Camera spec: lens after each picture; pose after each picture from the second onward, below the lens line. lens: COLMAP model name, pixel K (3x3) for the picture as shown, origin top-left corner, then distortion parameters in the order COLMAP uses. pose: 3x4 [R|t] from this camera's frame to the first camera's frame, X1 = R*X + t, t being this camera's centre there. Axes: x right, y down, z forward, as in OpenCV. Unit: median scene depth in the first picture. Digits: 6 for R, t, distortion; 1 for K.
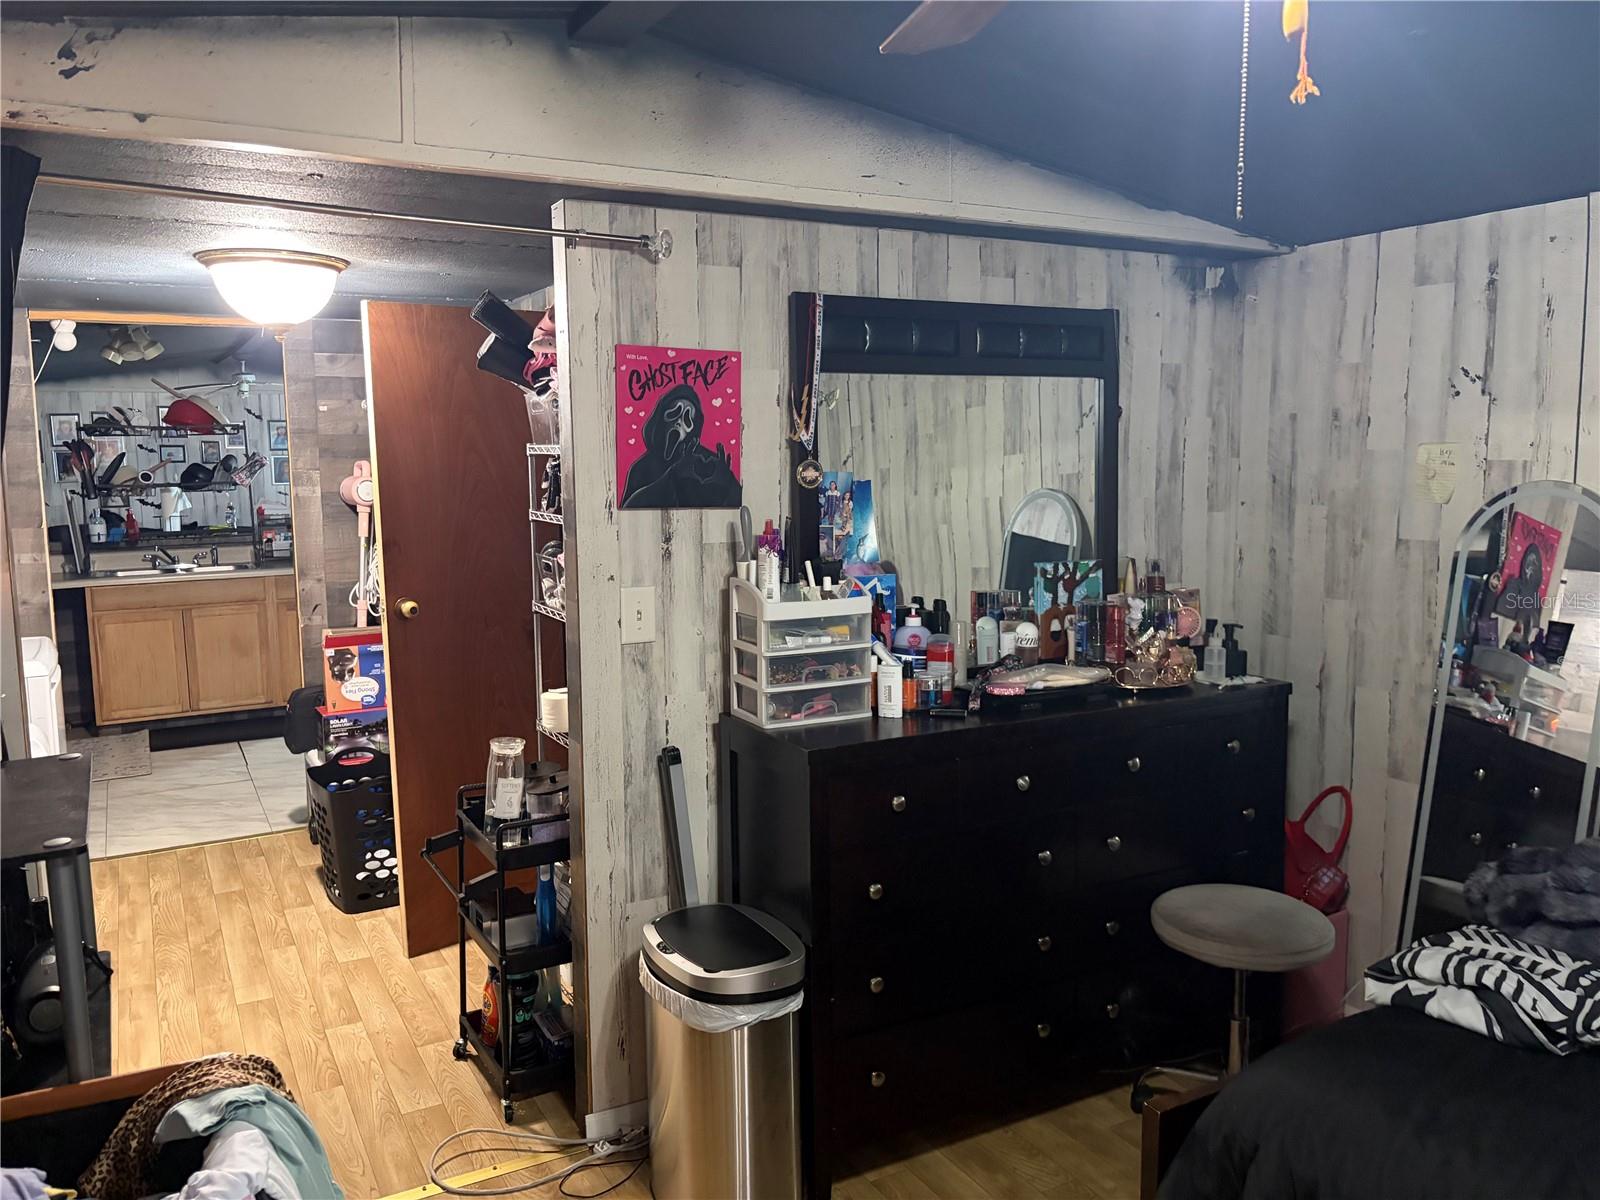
lens RADIAL K [[1215.5, 0, 800.0], [0, 1215.5, 600.0], [0, 0, 1]] dist [0.007339, 0.000240]
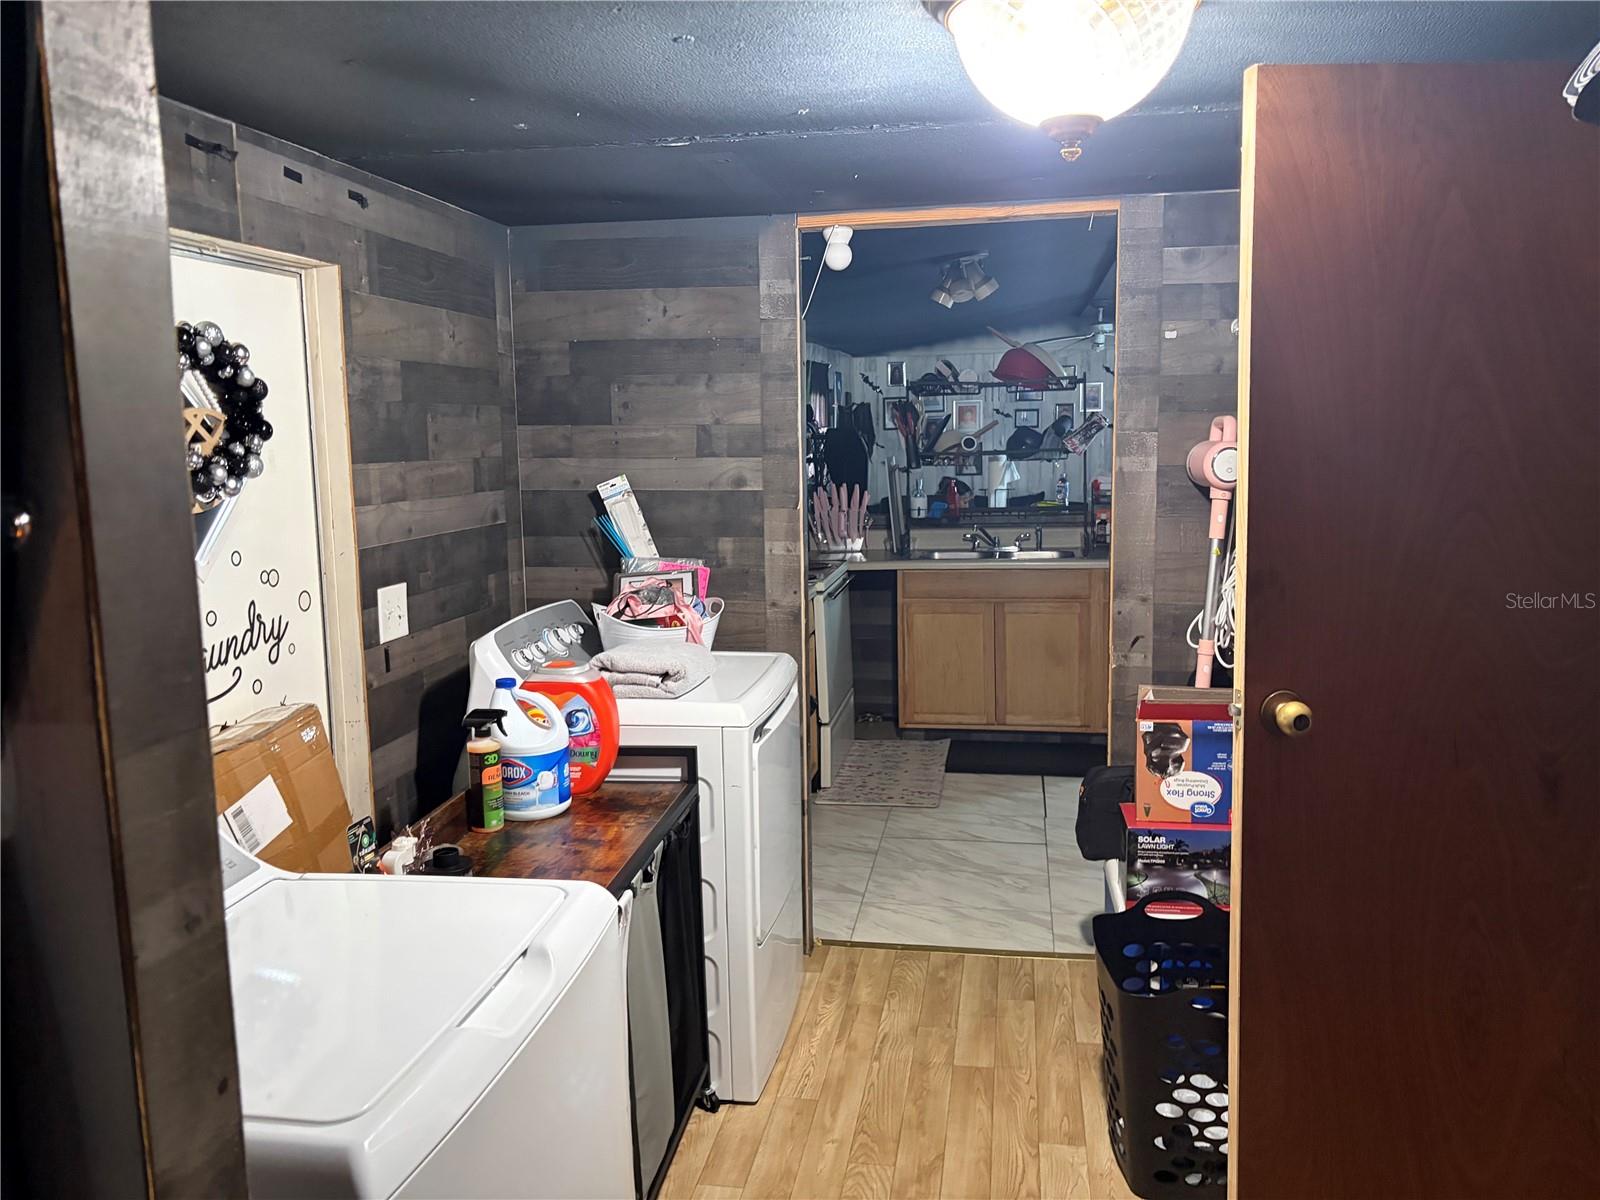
lens RADIAL K [[1226.9, 0, 800.0], [0, 1226.9, 600.0], [0, 0, 1]] dist [0.018582, -0.049099]
pose [[0.780199, 0.079751, -0.620427, -0.129146], [-0.063596, 0.996813, 0.048160, -0.036157], [0.622291, 0.001882, 0.782784, 0.365958]]
